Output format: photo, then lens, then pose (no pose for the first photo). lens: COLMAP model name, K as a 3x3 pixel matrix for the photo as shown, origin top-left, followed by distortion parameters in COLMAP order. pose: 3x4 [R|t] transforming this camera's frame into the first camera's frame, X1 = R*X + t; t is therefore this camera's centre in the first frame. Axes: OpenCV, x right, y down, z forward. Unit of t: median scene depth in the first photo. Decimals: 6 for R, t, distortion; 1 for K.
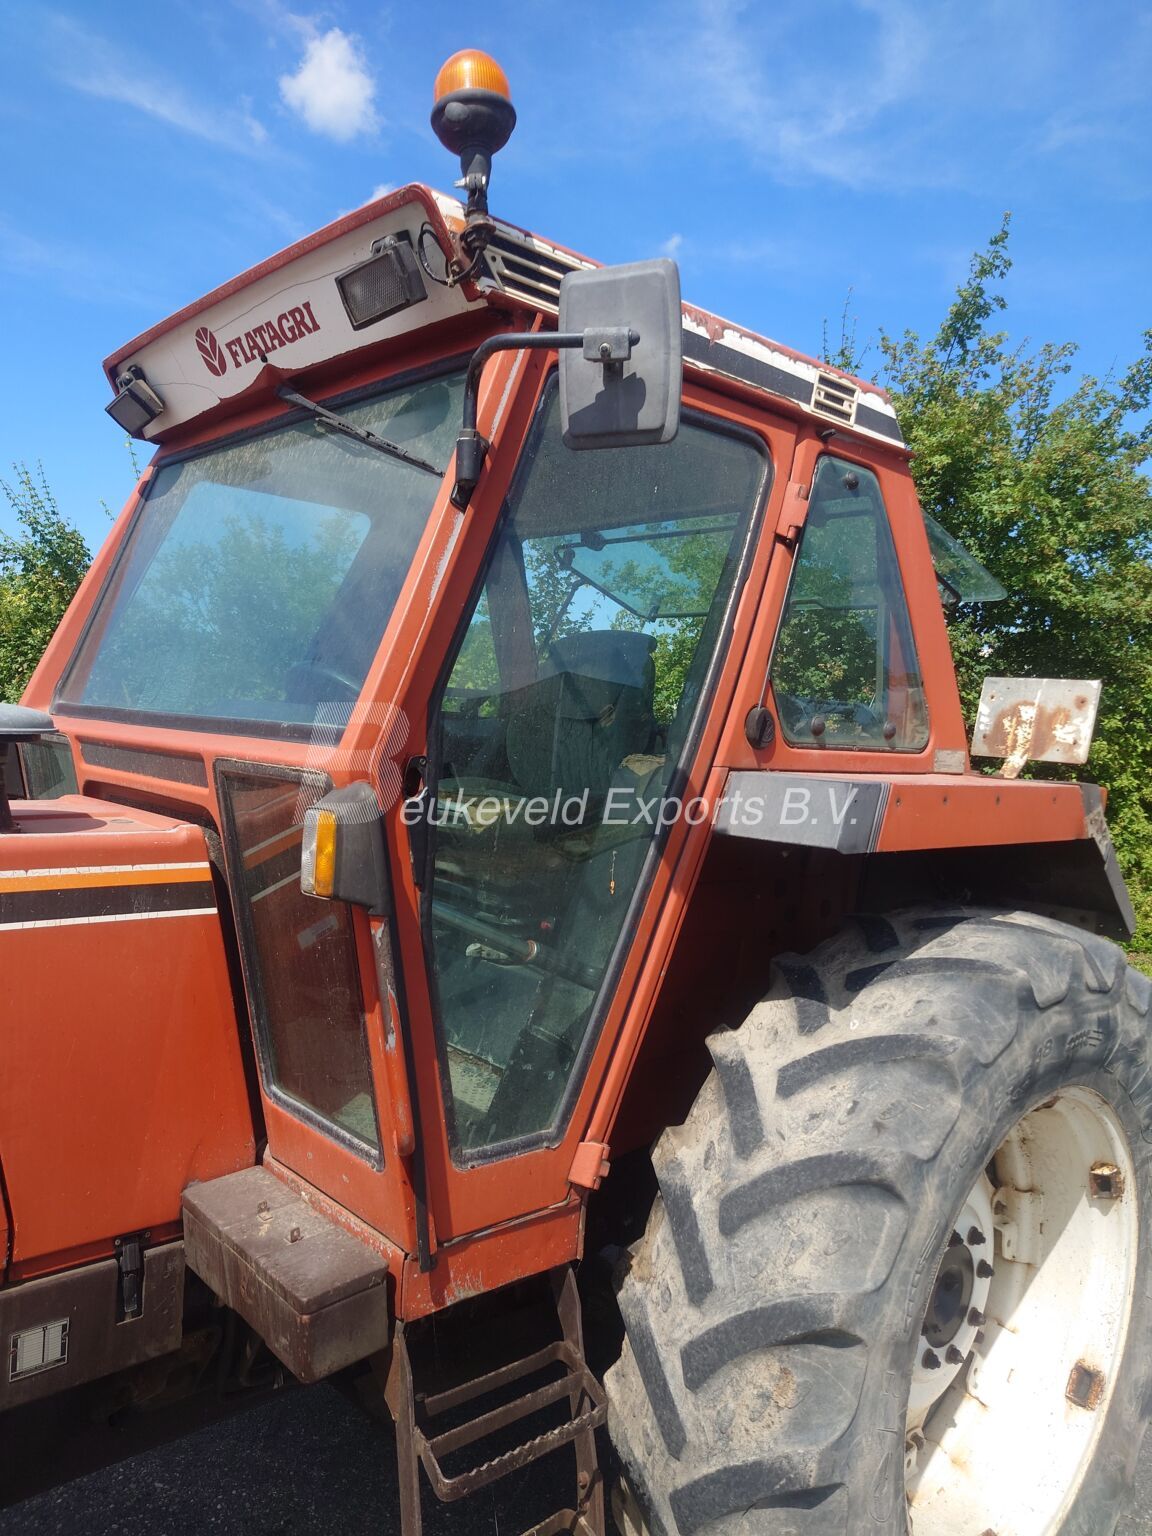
lens RADIAL K [[1087.3, 0, 550.1], [0, 1087.3, 760.2], [0, 0, 1]] dist [-0.023336, 0.032604]
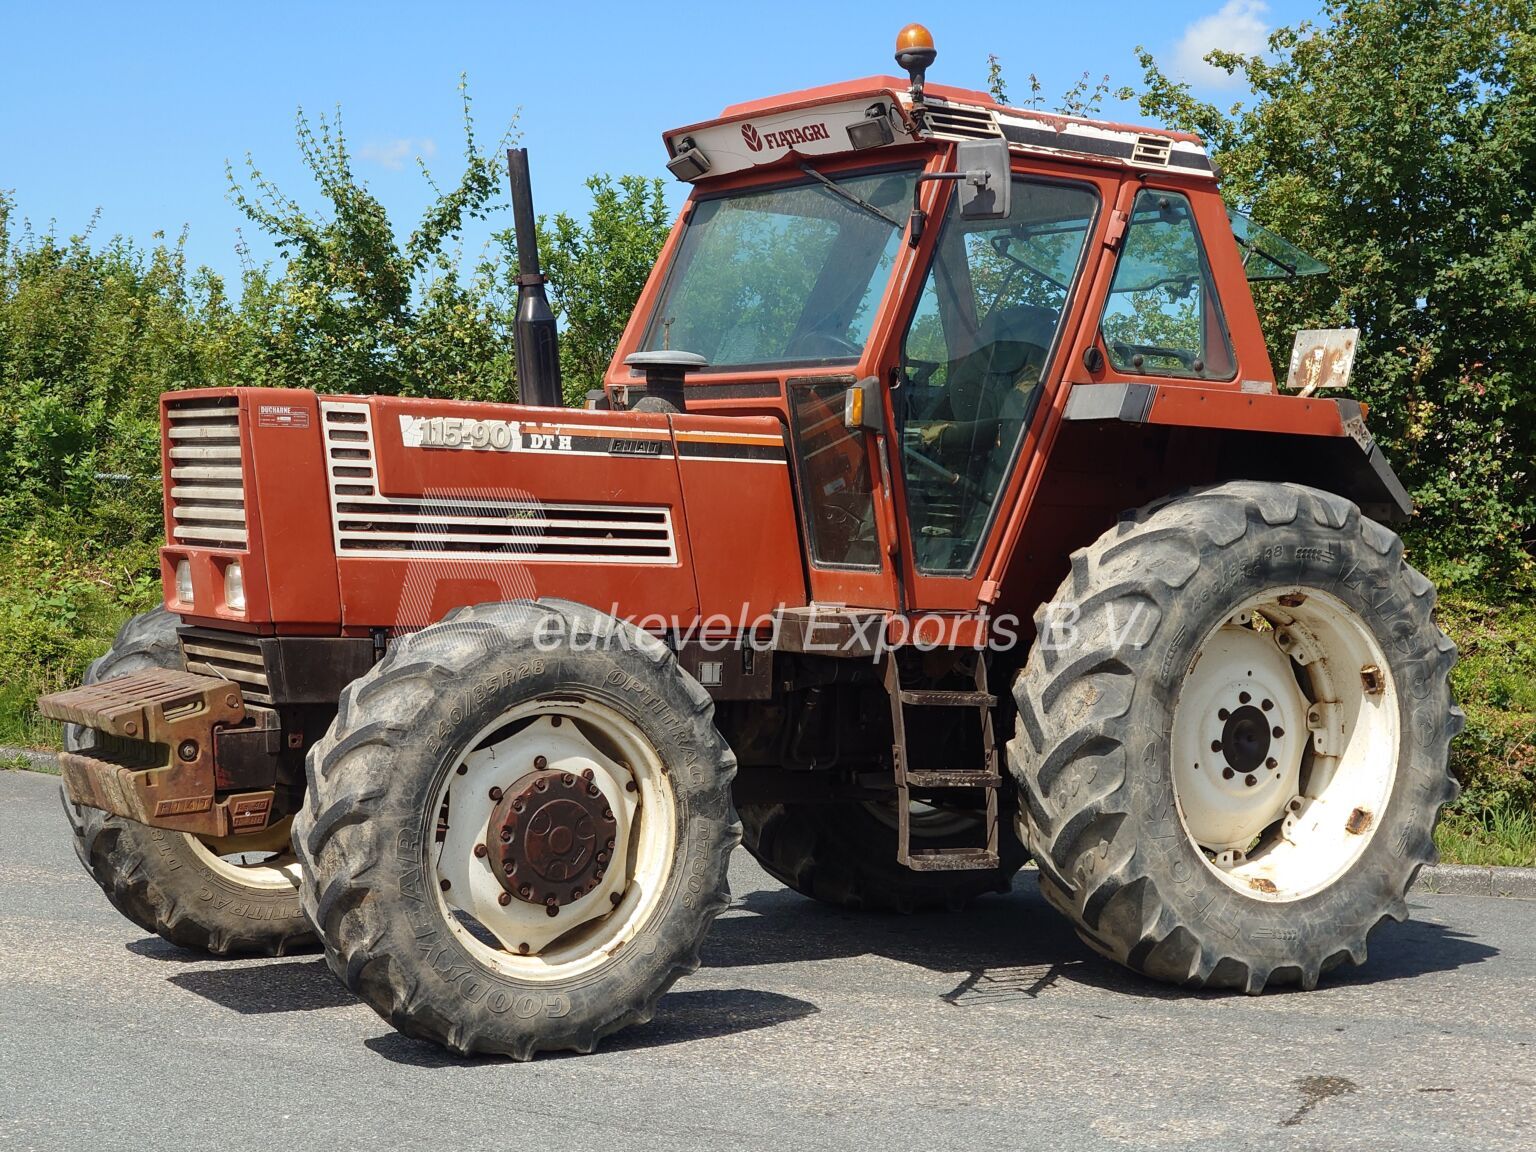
lens RADIAL K [[2562.8, 0, 775.8], [0, 2562.8, 584.0], [0, 0, 1]] dist [-0.037097, 0.064579]
pose [[0.990979, -0.020452, -0.132445, 0.216712], [0.017803, 0.999618, -0.021161, 0.377974], [0.132827, 0.018612, 0.990964, -2.875468]]
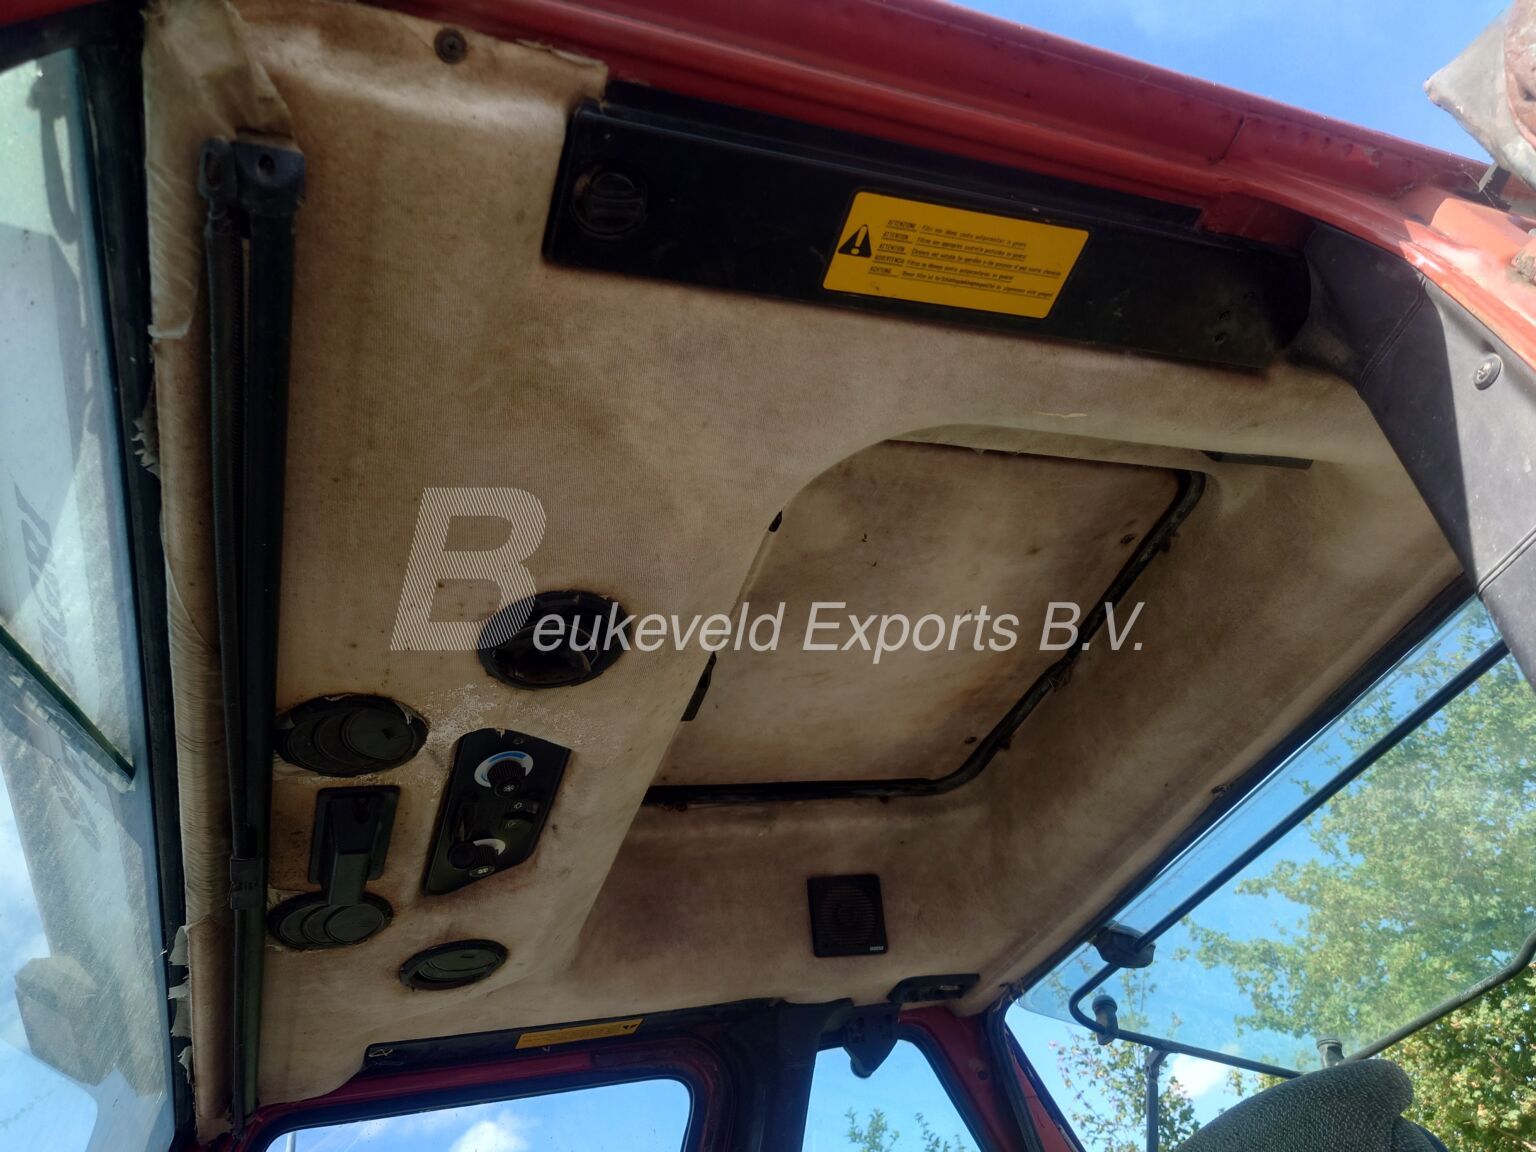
lens RADIAL K [[1120.2, 0, 776.6], [0, 1120.2, 593.2], [0, 0, 1]] dist [0.006725, 0.000962]
pose [[0.884636, -0.454911, -0.102342, 0.041144], [0.285257, 0.701618, -0.652963, -0.051980], [0.368845, 0.548441, 0.750444, 0.762865]]
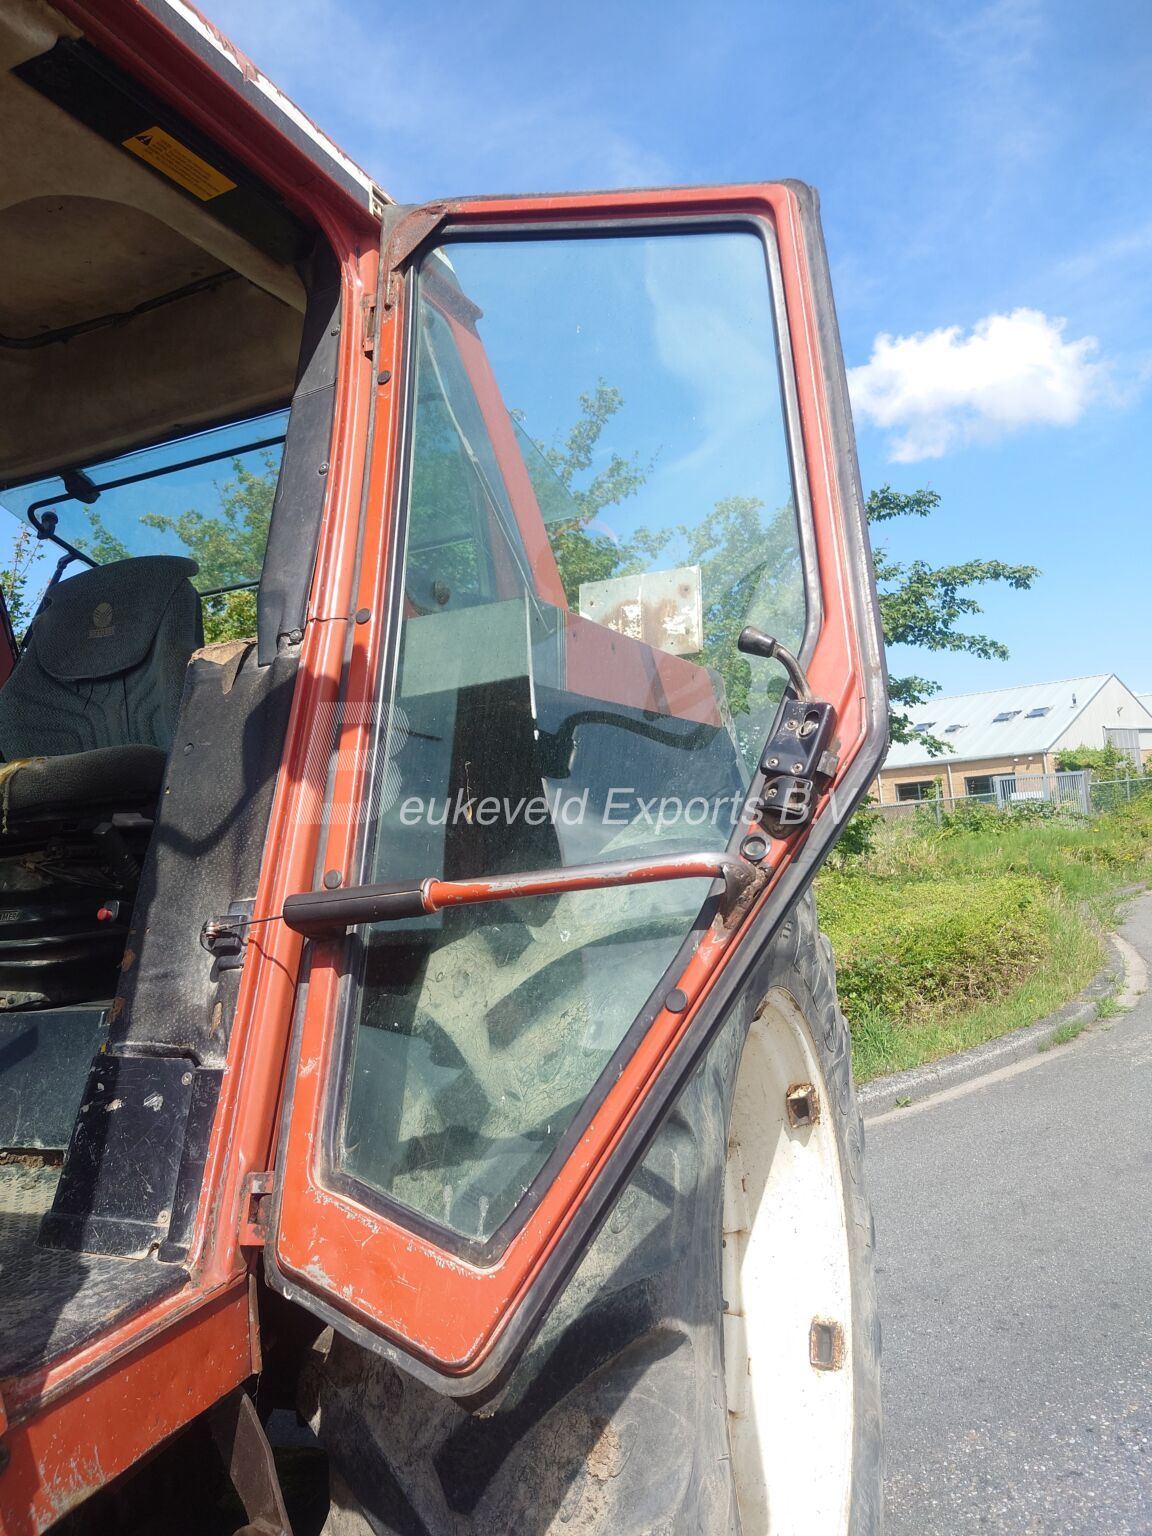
lens RADIAL K [[1095.2, 0, 543.4], [0, 1095.2, 757.1], [0, 0, 1]] dist [0.000356, 0.001031]
pose [[0.890745, -0.115310, 0.439633, -0.052633], [0.164914, 0.983359, -0.076212, 0.163255], [-0.423529, 0.140387, 0.894939, 0.278442]]
